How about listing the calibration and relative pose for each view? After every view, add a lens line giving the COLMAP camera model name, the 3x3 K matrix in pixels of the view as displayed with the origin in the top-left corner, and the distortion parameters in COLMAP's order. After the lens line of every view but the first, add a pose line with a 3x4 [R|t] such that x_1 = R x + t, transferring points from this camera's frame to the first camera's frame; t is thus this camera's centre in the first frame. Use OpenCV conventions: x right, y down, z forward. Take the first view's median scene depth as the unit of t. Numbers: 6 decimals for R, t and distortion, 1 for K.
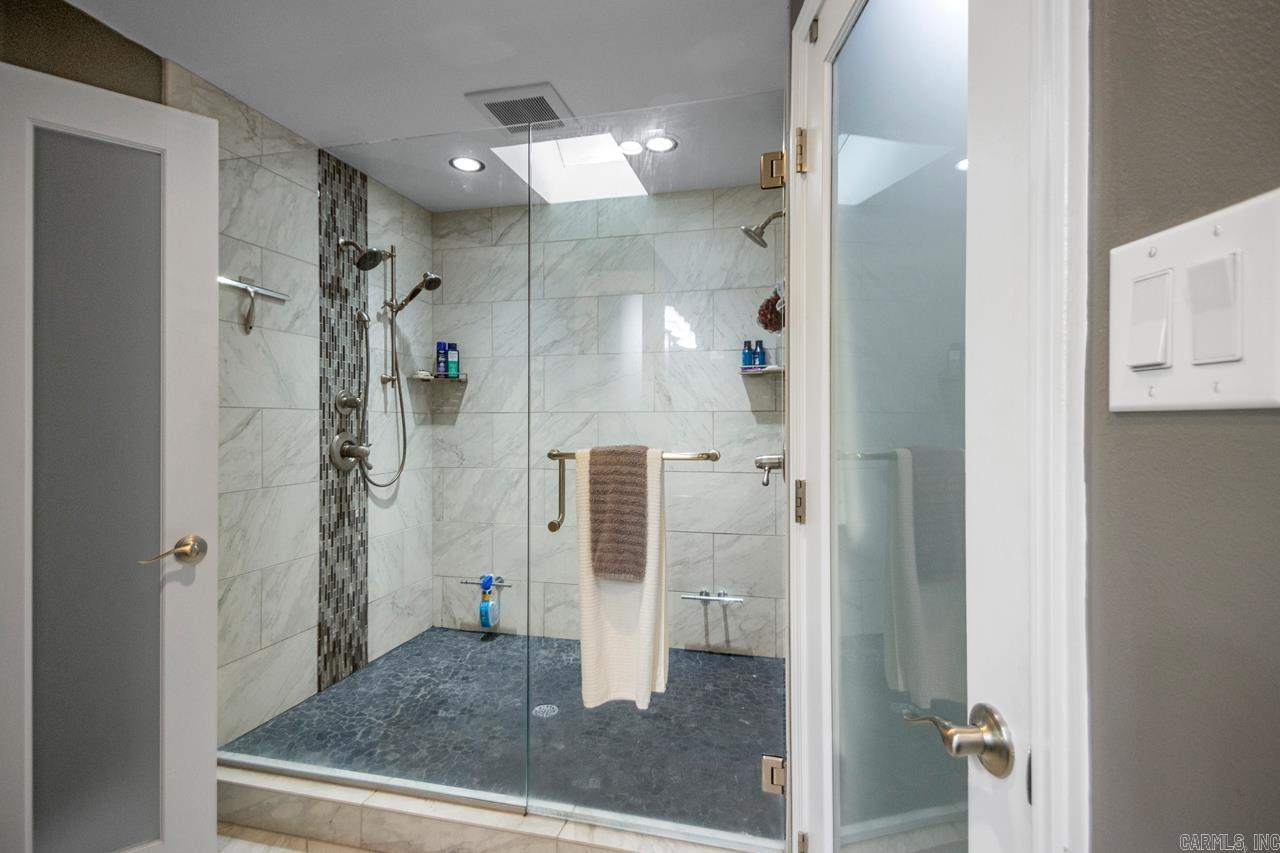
lens RADIAL K [[585.9, 0, 659.2], [0, 585.9, 425.4], [0, 0, 1]] dist [0.028451, -0.013252]
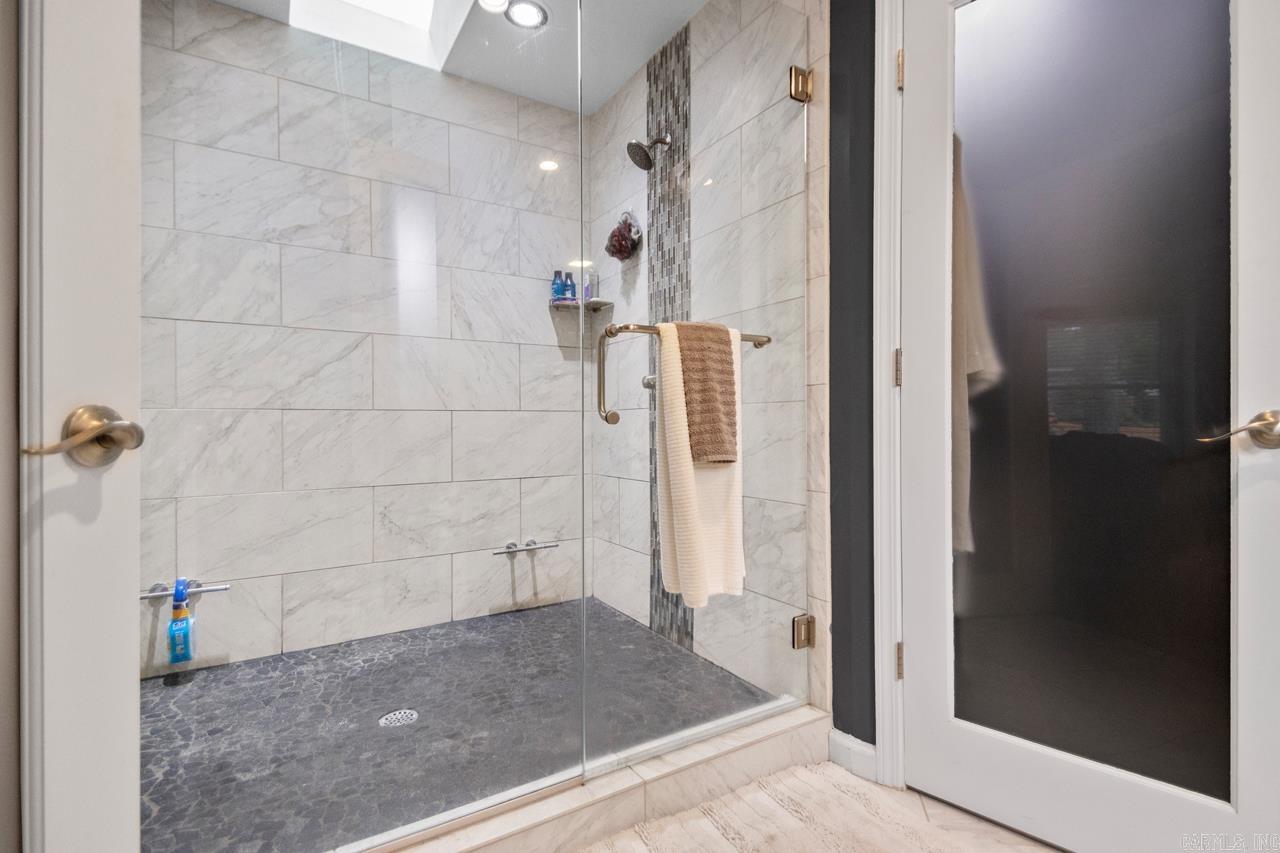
lens RADIAL K [[585.9, 0, 659.2], [0, 585.9, 425.4], [0, 0, 1]] dist [0.028451, -0.013252]
pose [[0.704990, -0.009505, 0.709154, -0.403279], [0.010309, 0.999942, 0.003155, 0.102533], [-0.709143, 0.005087, 0.705047, 0.212099]]
